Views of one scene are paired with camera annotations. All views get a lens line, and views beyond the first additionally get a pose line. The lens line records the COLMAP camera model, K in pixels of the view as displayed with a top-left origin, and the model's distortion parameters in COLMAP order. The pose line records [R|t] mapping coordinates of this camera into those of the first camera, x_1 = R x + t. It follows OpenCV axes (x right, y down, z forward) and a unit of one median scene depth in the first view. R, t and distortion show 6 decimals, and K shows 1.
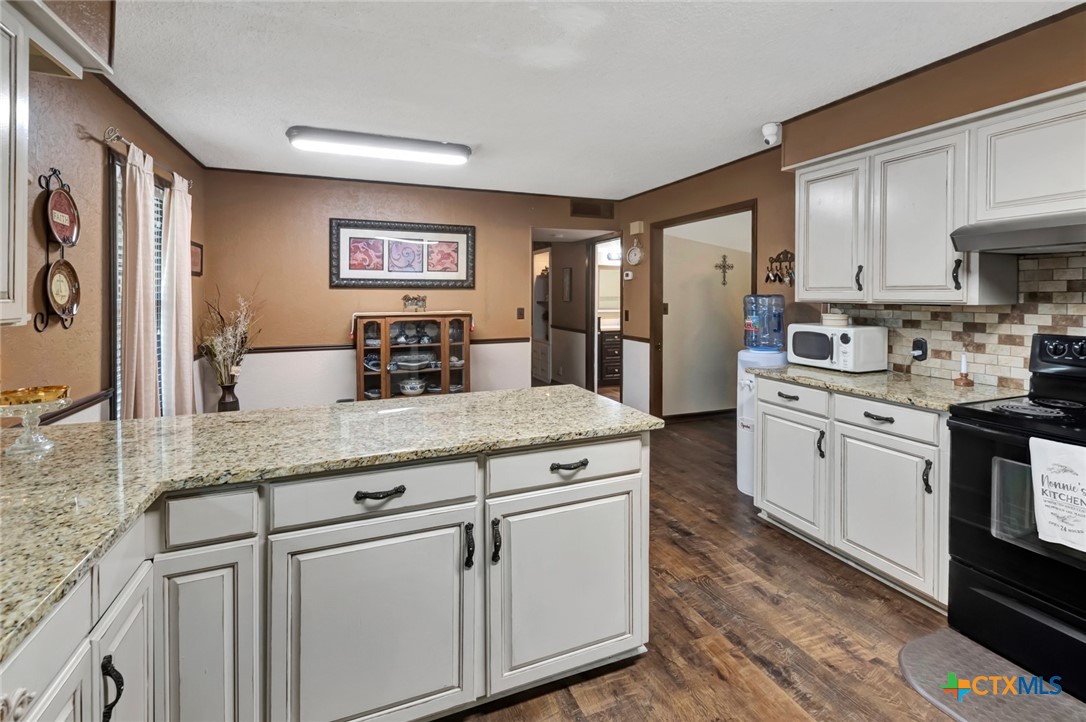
lens RADIAL K [[481.5, 0, 541.9], [0, 481.5, 297.5], [0, 0, 1]] dist [0.000852, 0.000076]
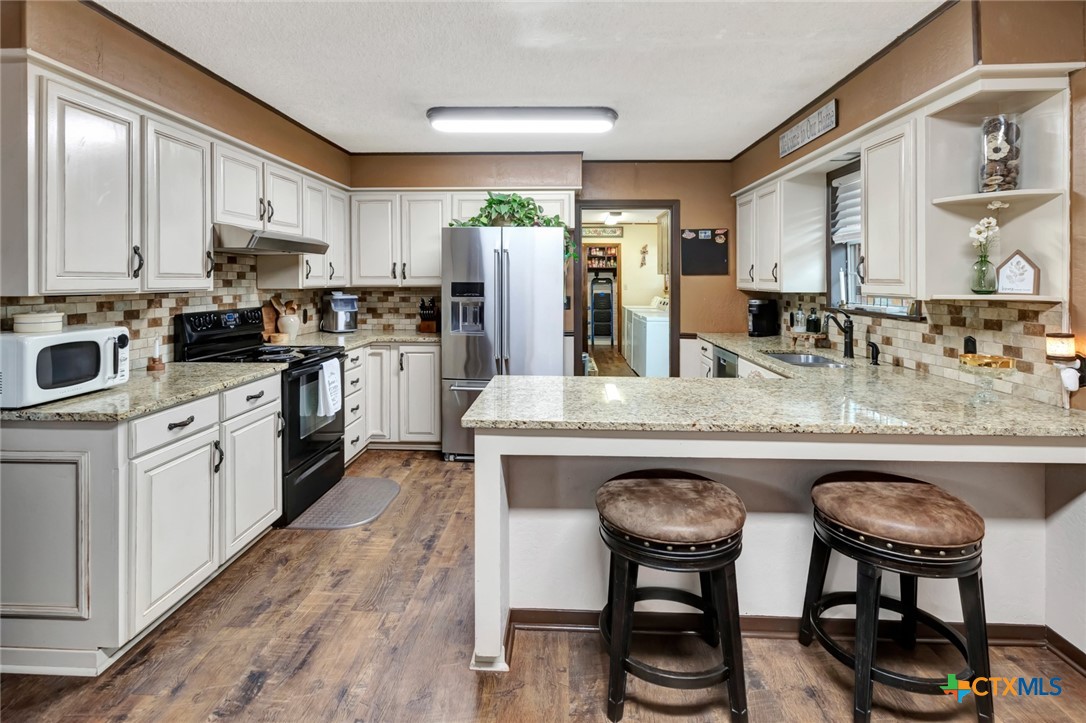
lens RADIAL K [[535.0, 0, 539.4], [0, 535.0, 278.0], [0, 0, 1]] dist [0.000226, -0.000521]
pose [[-0.910471, 0.002087, 0.413568, -0.349911], [0.002861, 0.999995, 0.001252, -0.014379], [-0.413563, 0.002323, -0.910472, 1.686174]]
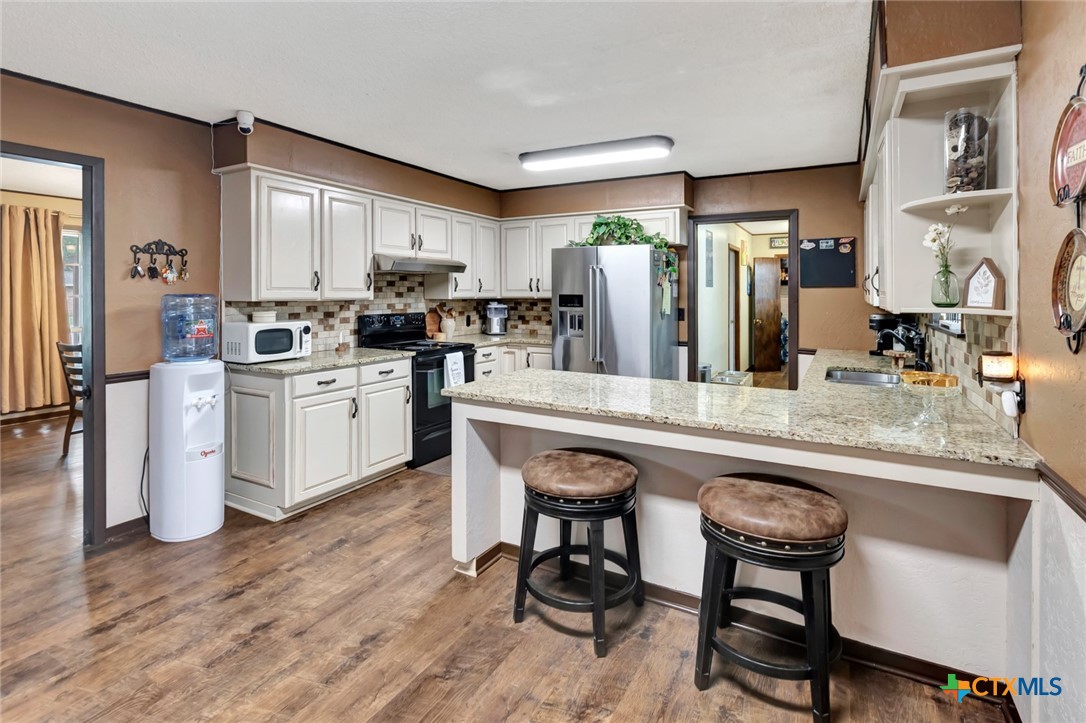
lens RADIAL K [[531.0, 0, 546.6], [0, 531.0, 292.5], [0, 0, 1]] dist [-0.000857, -0.000050]
pose [[-0.626288, 0.001468, 0.779590, -0.906384], [0.004187, 0.999990, 0.001481, -0.010544], [-0.779580, 0.004192, -0.626288, 1.546979]]
